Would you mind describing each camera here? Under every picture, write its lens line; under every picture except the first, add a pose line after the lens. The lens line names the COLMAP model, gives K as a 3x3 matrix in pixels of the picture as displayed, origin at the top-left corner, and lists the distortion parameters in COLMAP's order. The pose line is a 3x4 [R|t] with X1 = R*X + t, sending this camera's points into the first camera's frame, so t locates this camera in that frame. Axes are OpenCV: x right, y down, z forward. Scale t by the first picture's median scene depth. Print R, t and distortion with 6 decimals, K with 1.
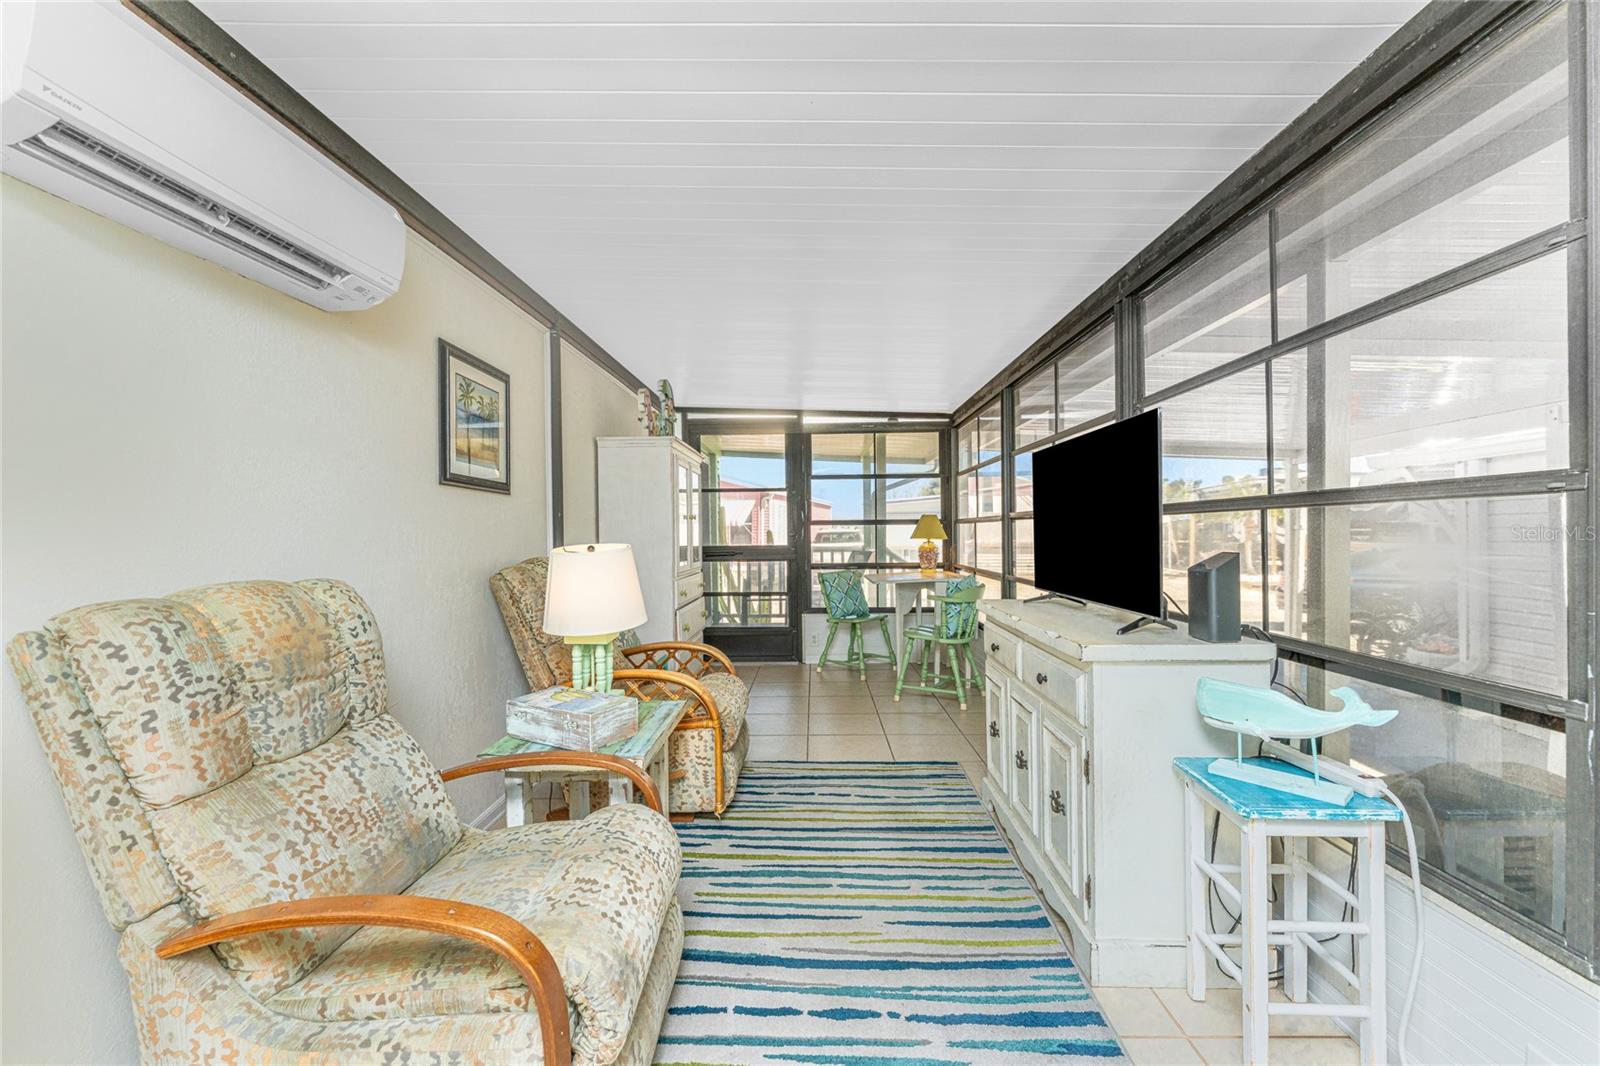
lens RADIAL K [[648.1, 0, 795.8], [0, 648.1, 532.1], [0, 0, 1]] dist [-0.001121, -0.000175]
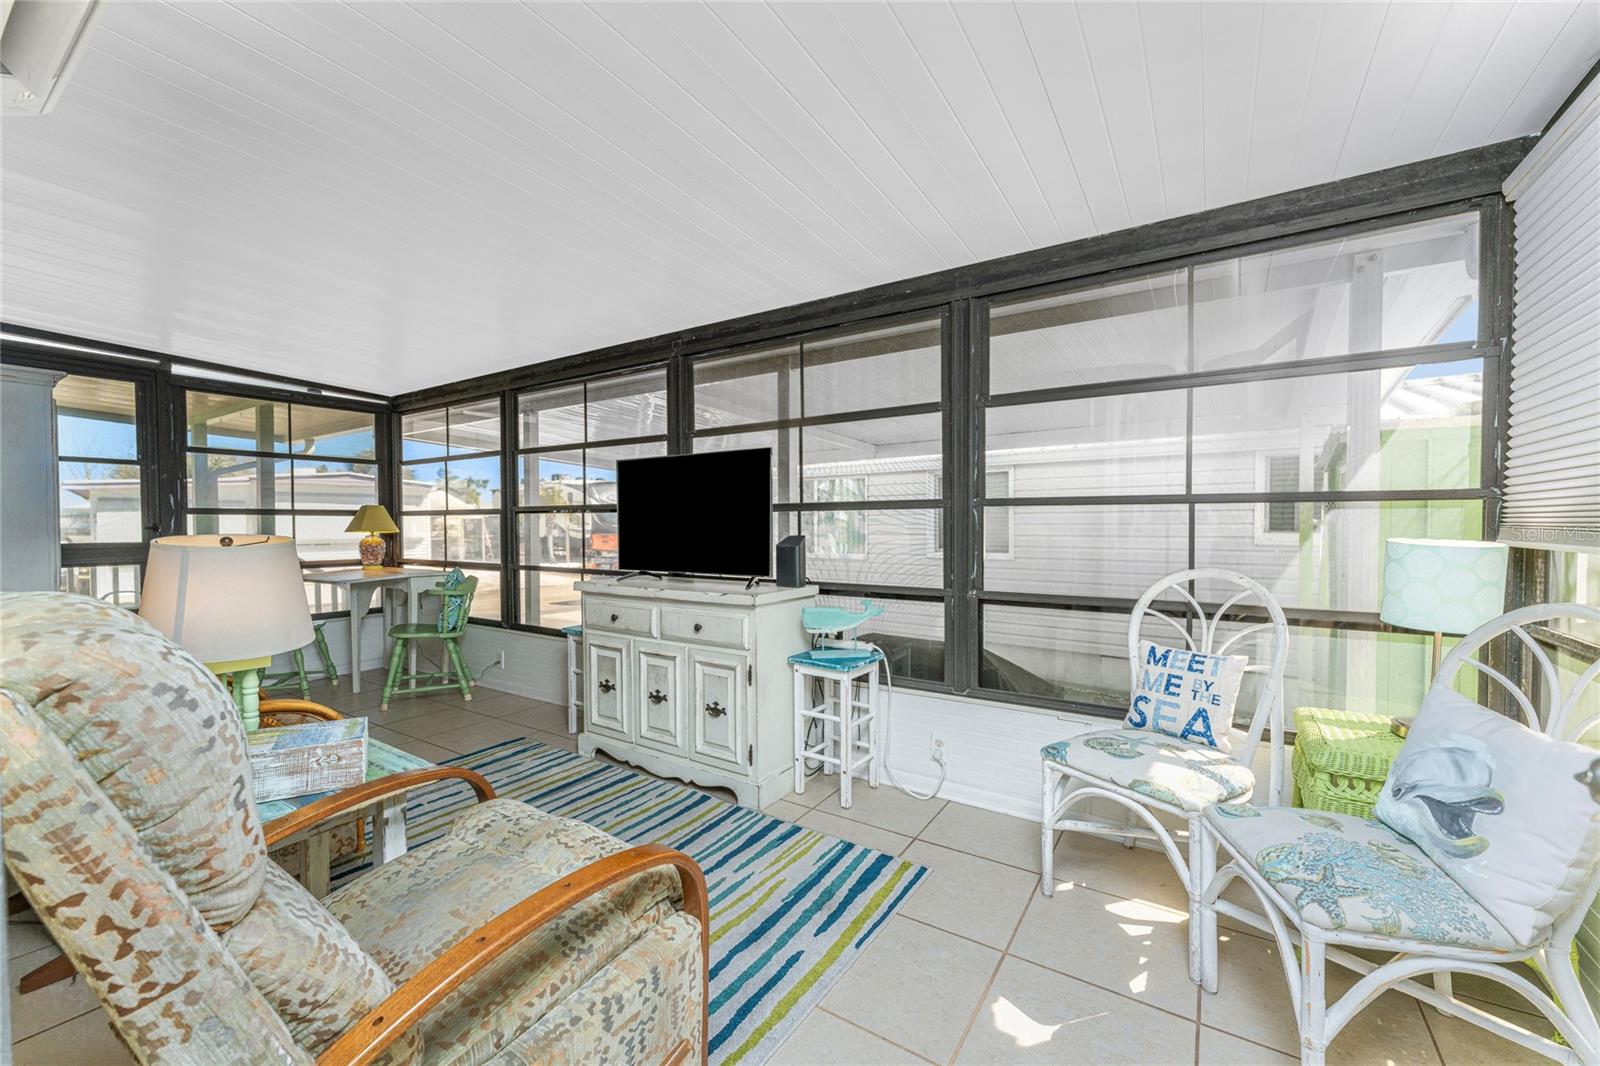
lens RADIAL K [[648.1, 0, 787.2], [0, 648.1, 537.8], [0, 0, 1]] dist [-0.001121, -0.000175]
pose [[0.526494, -0.011221, 0.850105, -0.448648], [-0.001075, 0.999903, 0.013864, 0.008643], [-0.850178, -0.008213, 0.526431, 0.065873]]
